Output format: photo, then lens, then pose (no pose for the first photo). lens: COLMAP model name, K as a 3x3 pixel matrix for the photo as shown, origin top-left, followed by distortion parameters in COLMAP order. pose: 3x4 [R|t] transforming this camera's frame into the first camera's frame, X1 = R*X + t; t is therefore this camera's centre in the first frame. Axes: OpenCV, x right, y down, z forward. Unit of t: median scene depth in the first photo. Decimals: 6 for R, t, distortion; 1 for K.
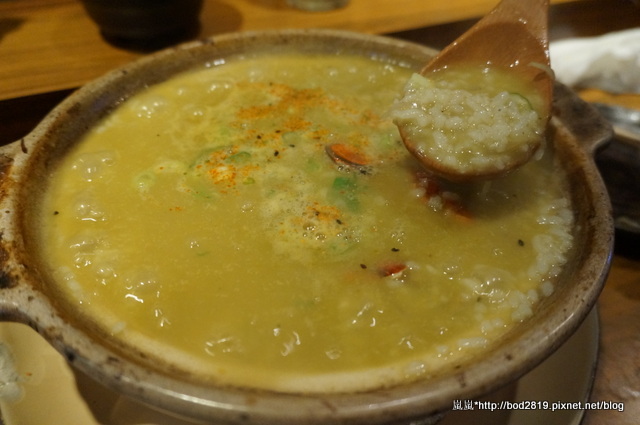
lens RADIAL K [[513.0, 0, 320.0], [0, 513.0, 212.5], [0, 0, 1]] dist [0.010790, 0.003204]
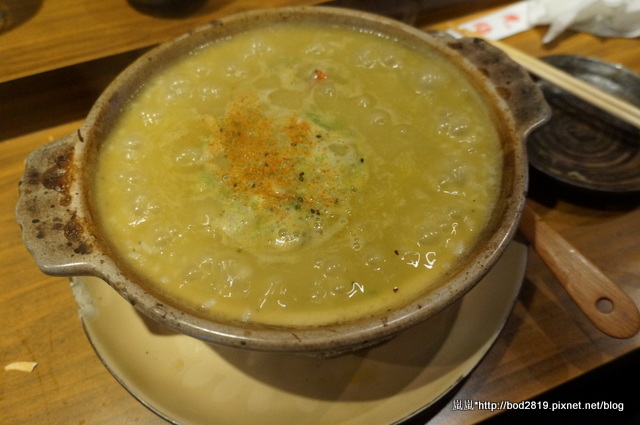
lens RADIAL K [[513.0, 0, 320.0], [0, 513.0, 212.5], [0, 0, 1]] dist [0.010790, 0.003204]
pose [[0.998349, 0.006911, -0.057020, 0.135274], [0.004865, 0.978990, 0.203848, -0.243726], [0.057231, -0.203789, 0.977341, -0.347616]]
